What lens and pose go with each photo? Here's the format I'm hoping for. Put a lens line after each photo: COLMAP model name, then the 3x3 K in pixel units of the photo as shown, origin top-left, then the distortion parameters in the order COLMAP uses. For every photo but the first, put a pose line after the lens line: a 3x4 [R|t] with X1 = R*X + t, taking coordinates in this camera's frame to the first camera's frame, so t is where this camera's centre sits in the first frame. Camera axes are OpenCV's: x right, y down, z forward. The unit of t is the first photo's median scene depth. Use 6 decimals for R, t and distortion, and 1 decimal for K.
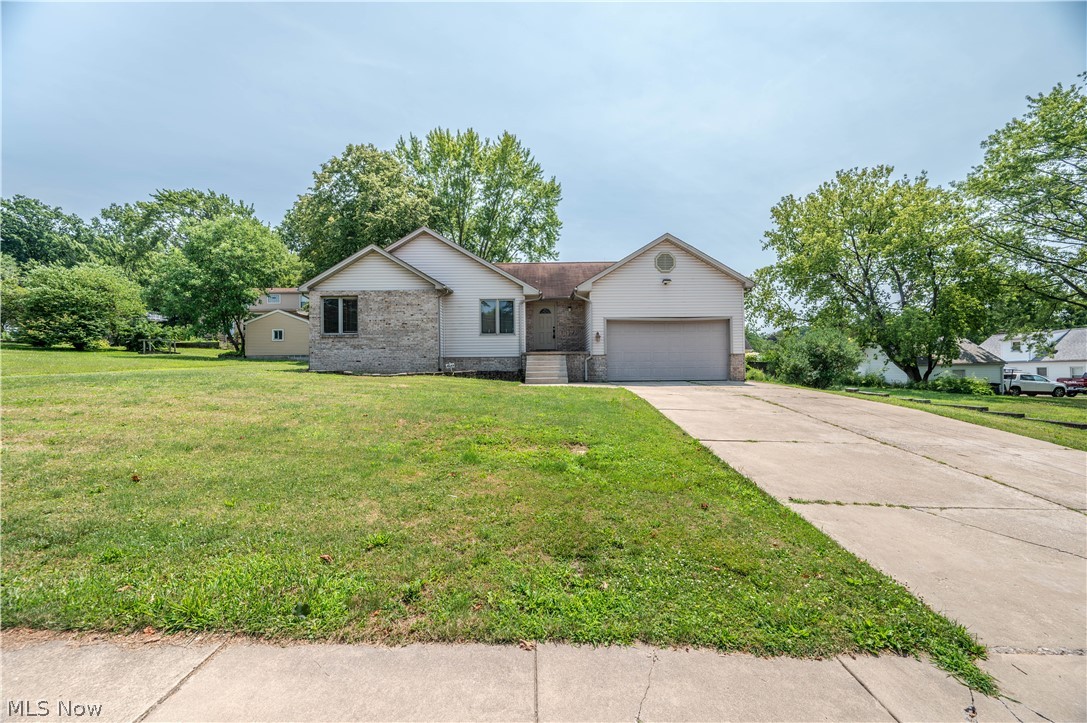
lens RADIAL K [[428.1, 0, 542.5], [0, 428.1, 366.4], [0, 0, 1]] dist [-0.002598, 0.000255]
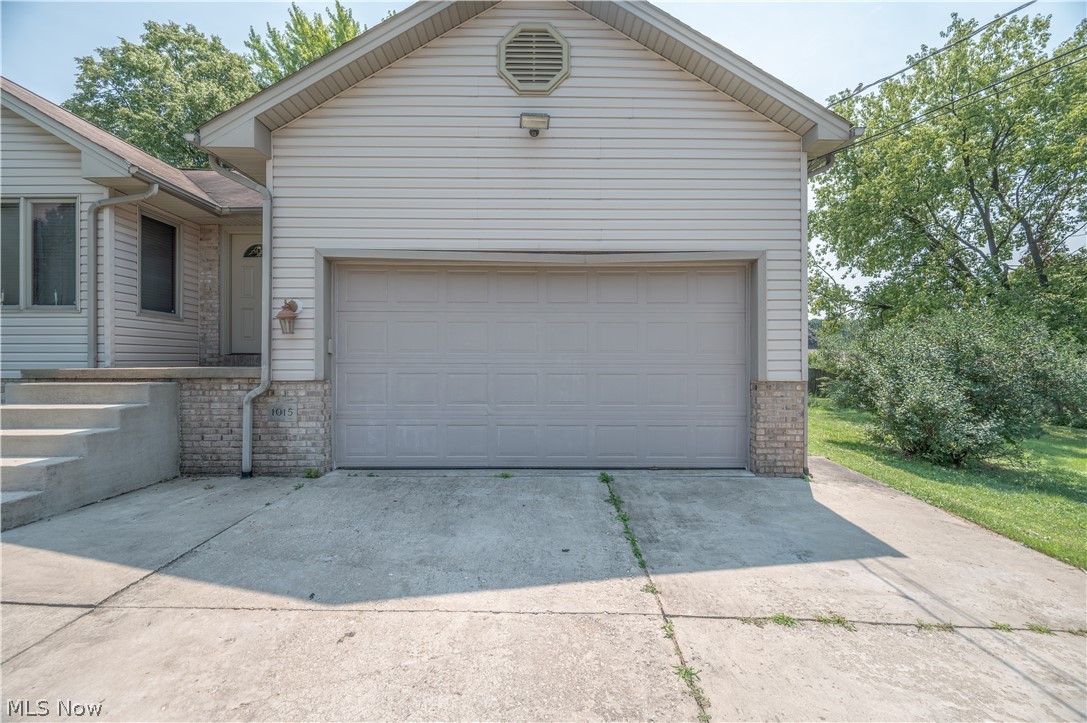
lens RADIAL K [[428.1, 0, 547.0], [0, 428.1, 362.9], [0, 0, 1]] dist [-0.002598, 0.000255]
pose [[0.999942, 0.010516, -0.002270, 0.286398], [-0.010488, 0.999873, 0.011987, -0.042095], [0.002396, -0.011963, 0.999926, 0.683329]]
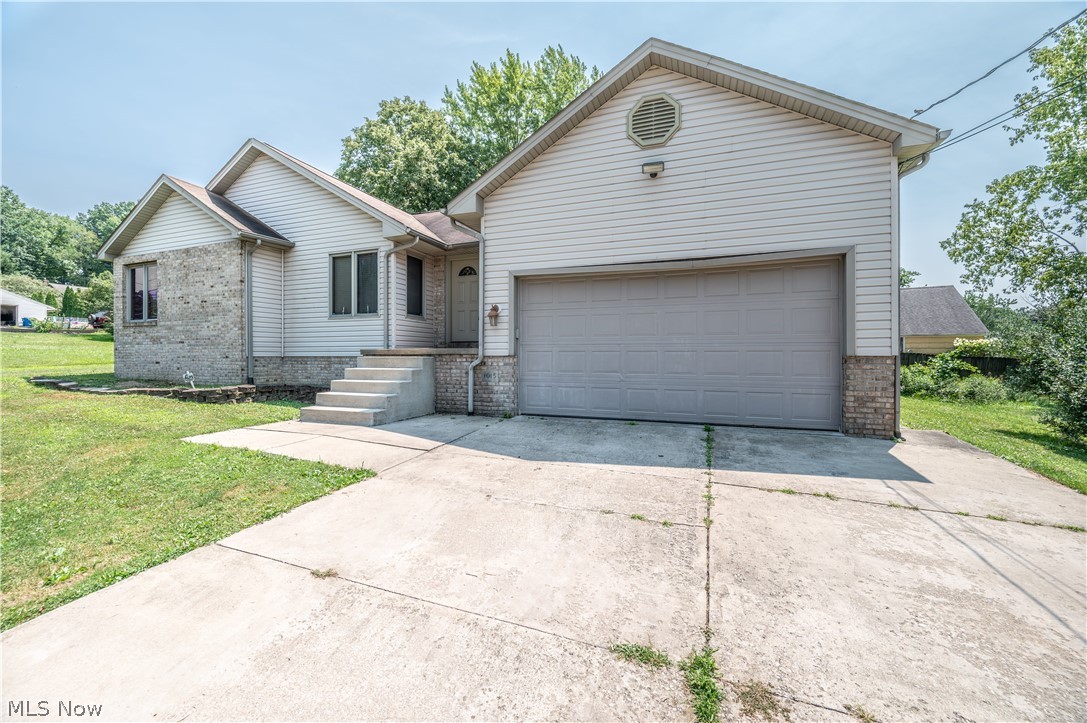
lens RADIAL K [[428.1, 0, 543.4], [0, 428.1, 356.4], [0, 0, 1]] dist [-0.002598, 0.000255]
pose [[0.933632, 0.010270, -0.358087, 0.321724], [-0.005934, 0.999895, 0.013205, -0.031167], [0.358185, -0.010204, 0.933595, 0.572698]]
